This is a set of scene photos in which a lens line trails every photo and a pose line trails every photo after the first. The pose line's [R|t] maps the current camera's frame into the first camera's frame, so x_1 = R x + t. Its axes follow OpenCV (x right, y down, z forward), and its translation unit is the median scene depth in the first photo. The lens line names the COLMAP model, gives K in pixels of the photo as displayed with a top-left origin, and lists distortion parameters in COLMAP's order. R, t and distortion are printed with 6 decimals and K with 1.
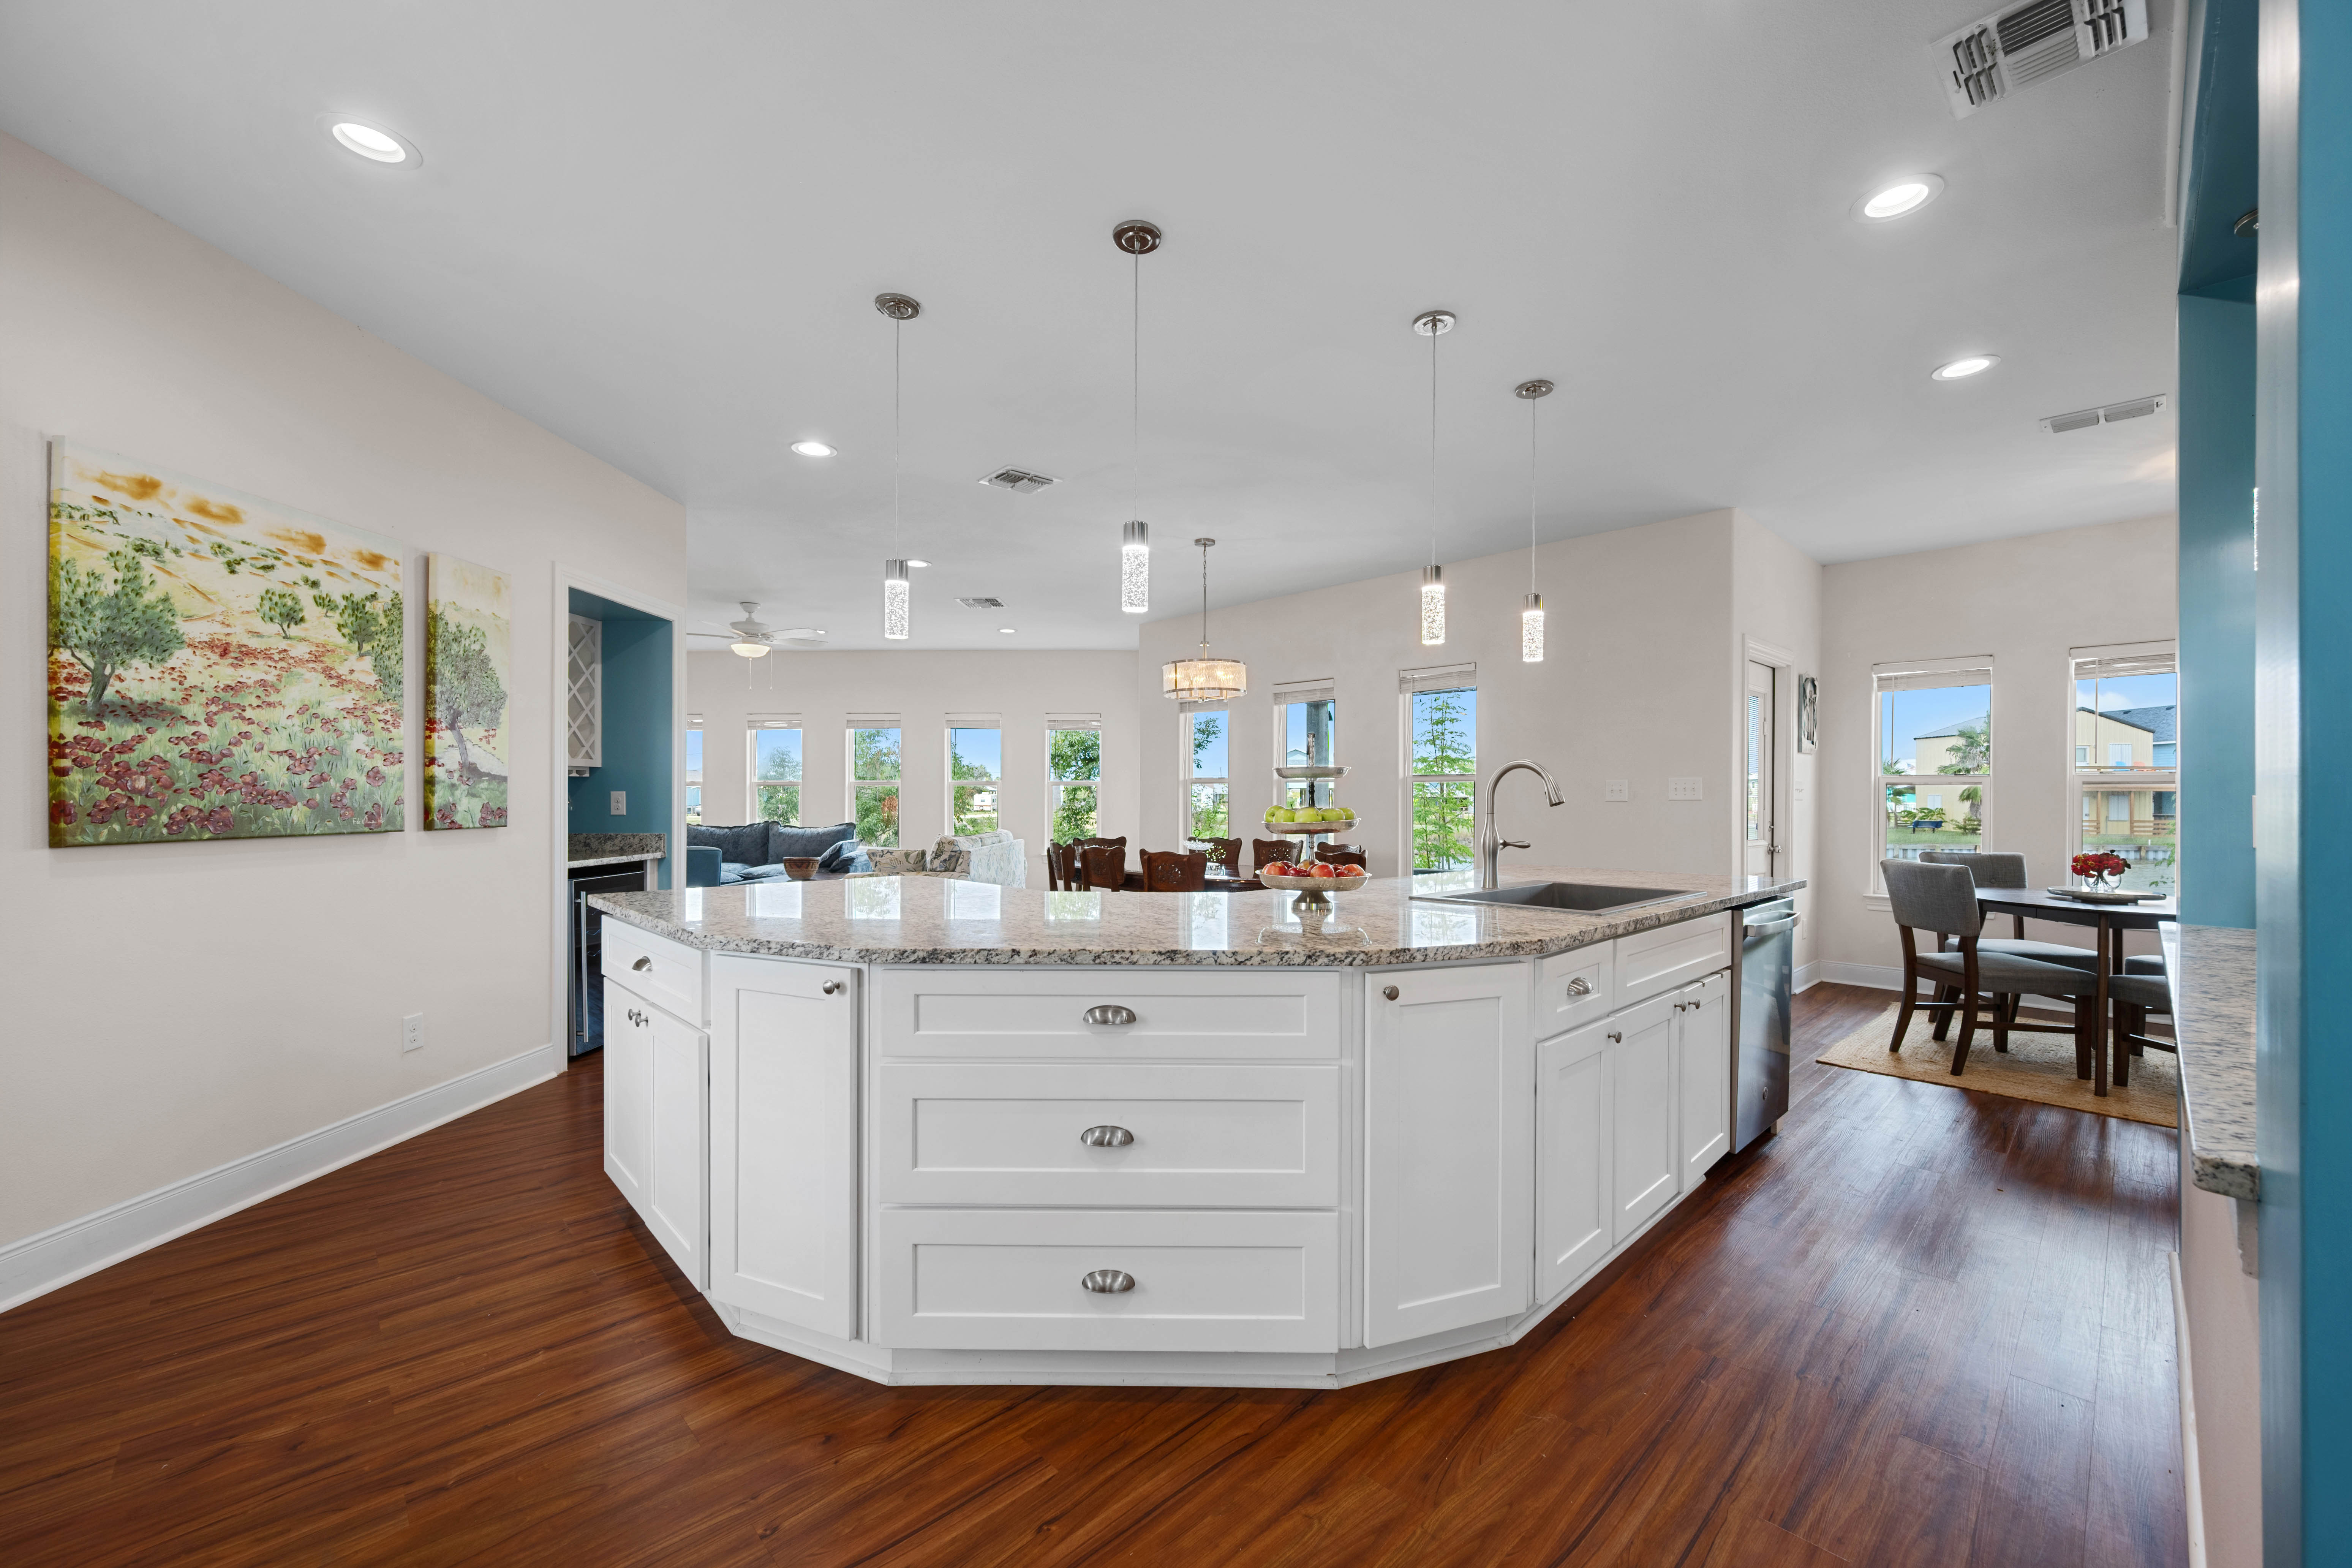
lens RADIAL K [[929.9, 0, 1185.9], [0, 929.9, 794.4], [0, 0, 1]] dist [-0.000569, -0.000446]
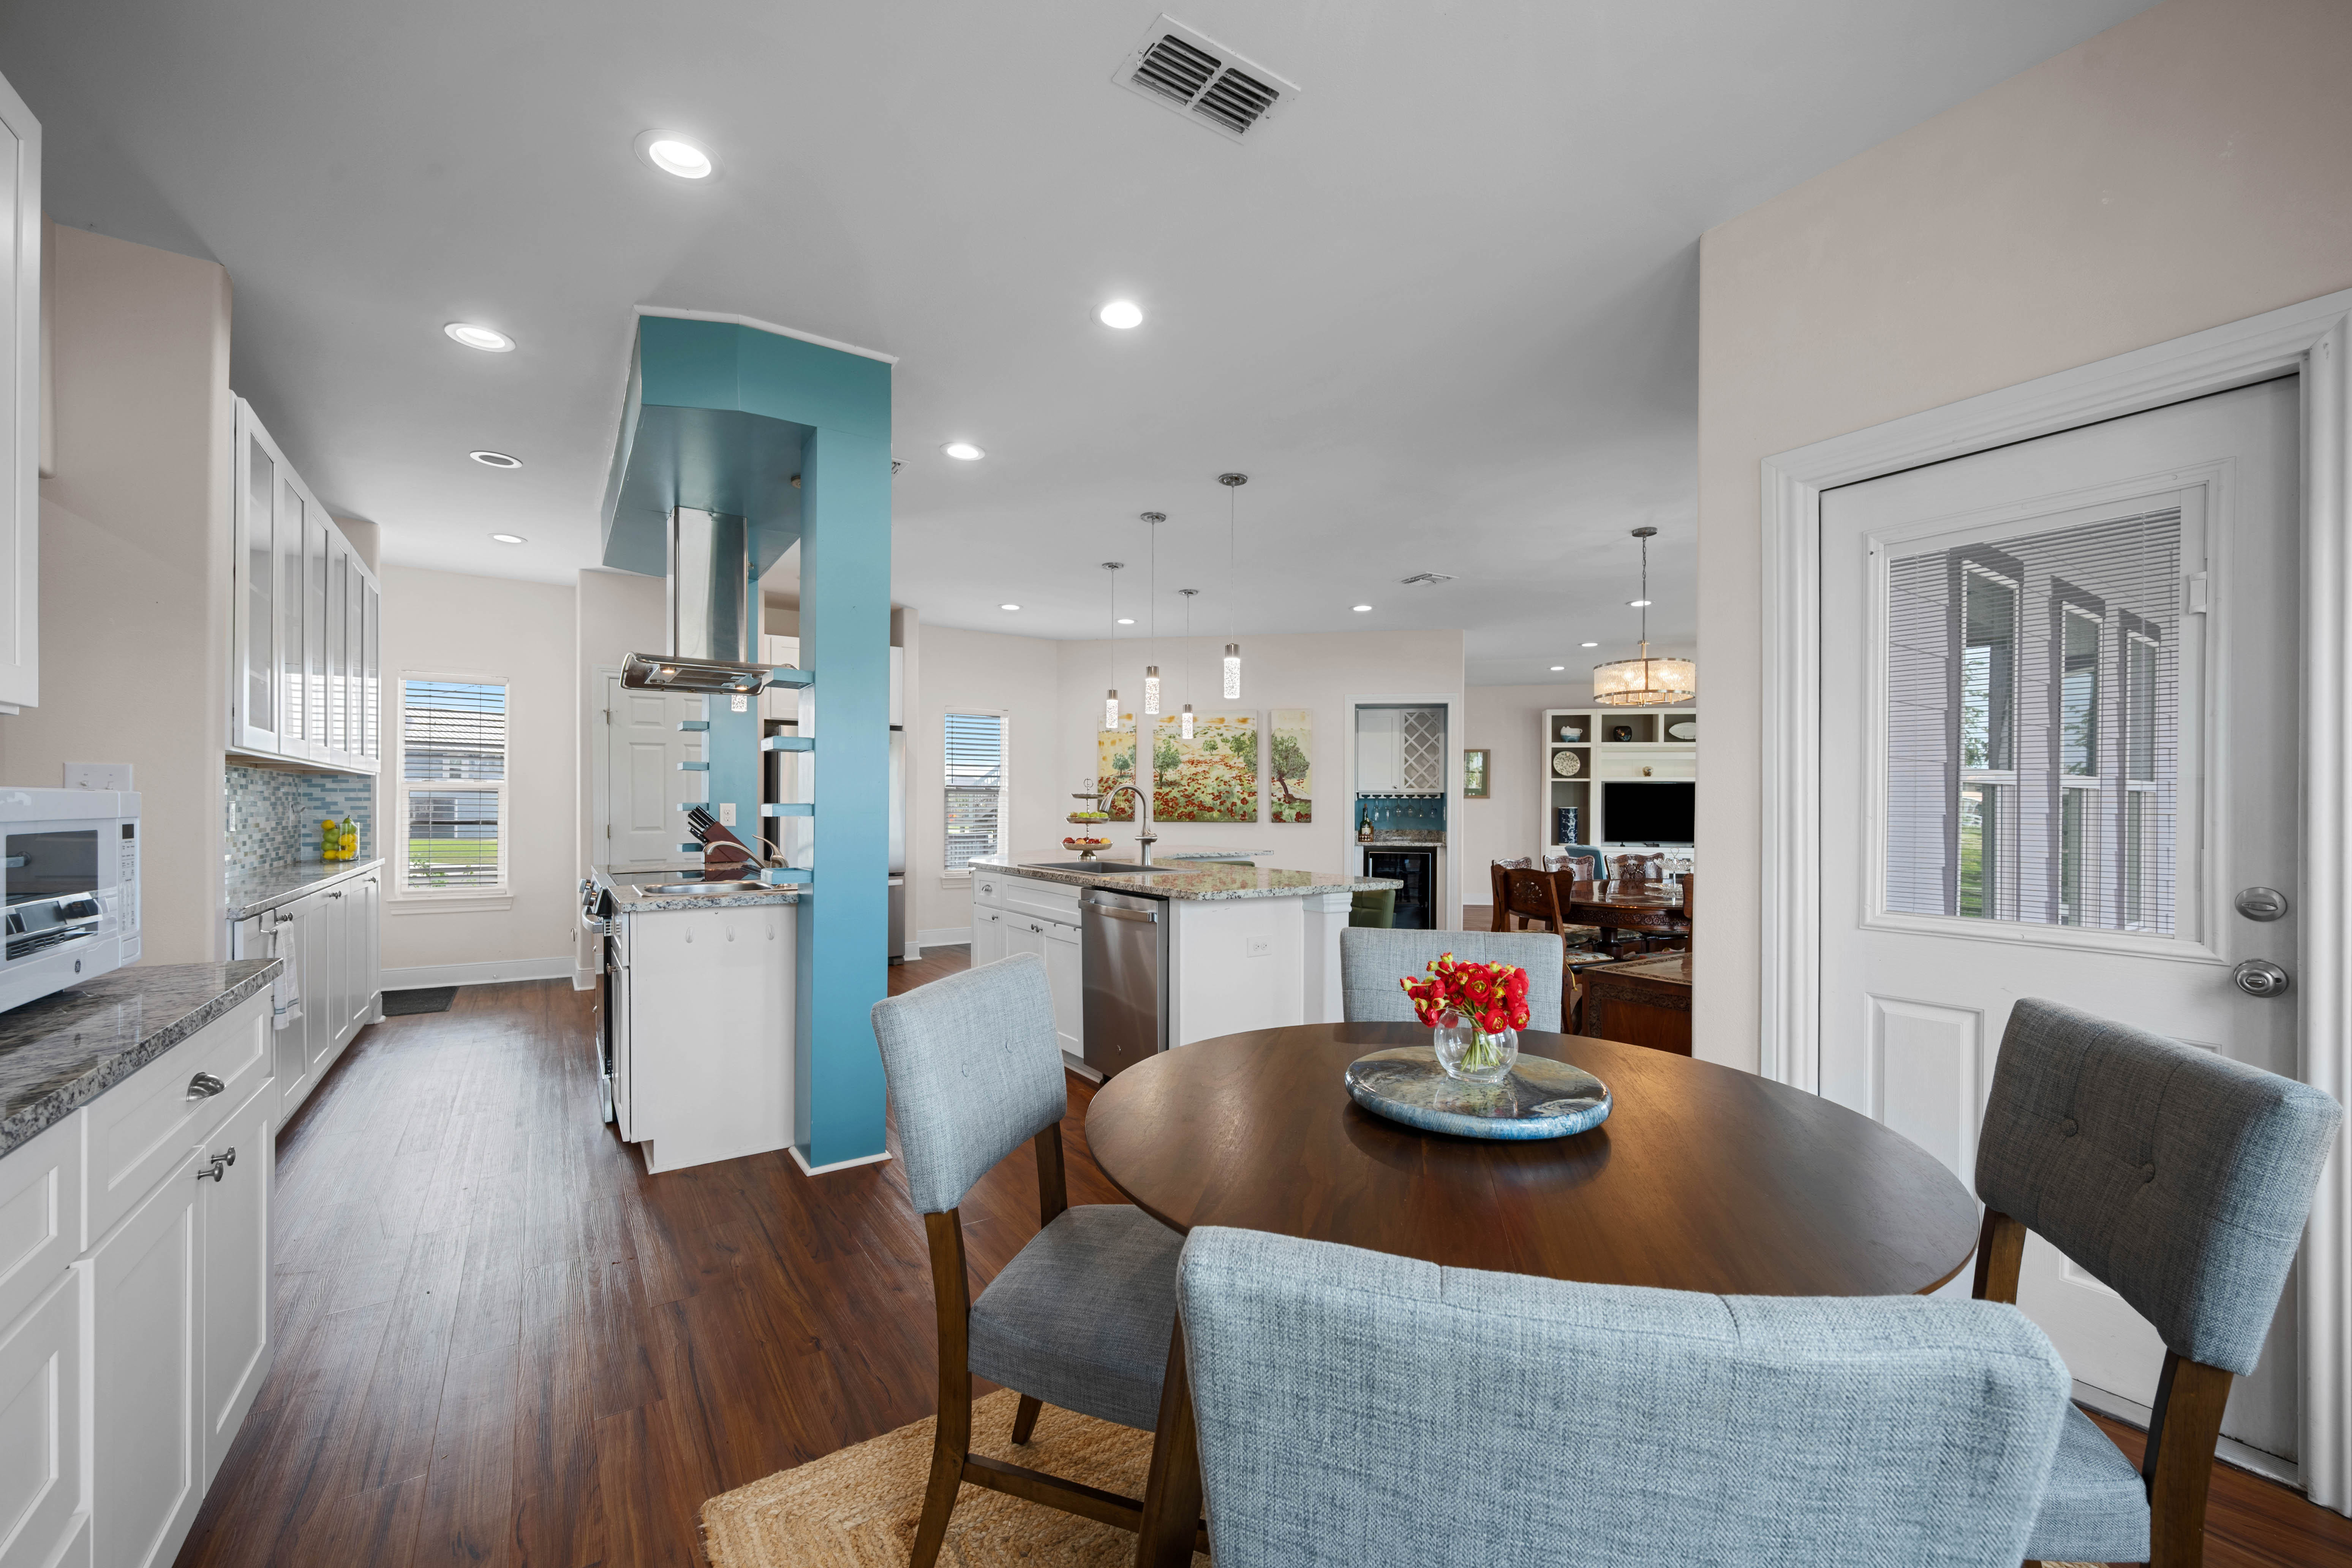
lens RADIAL K [[929.9, 0, 1185.9], [0, 929.9, 794.4], [0, 0, 1]] dist [-0.000569, -0.000446]
pose [[-0.172817, -0.010941, -0.984893, 1.888744], [-0.002700, 0.999940, -0.010634, -0.009867], [0.984950, 0.000821, -0.172836, 1.363329]]
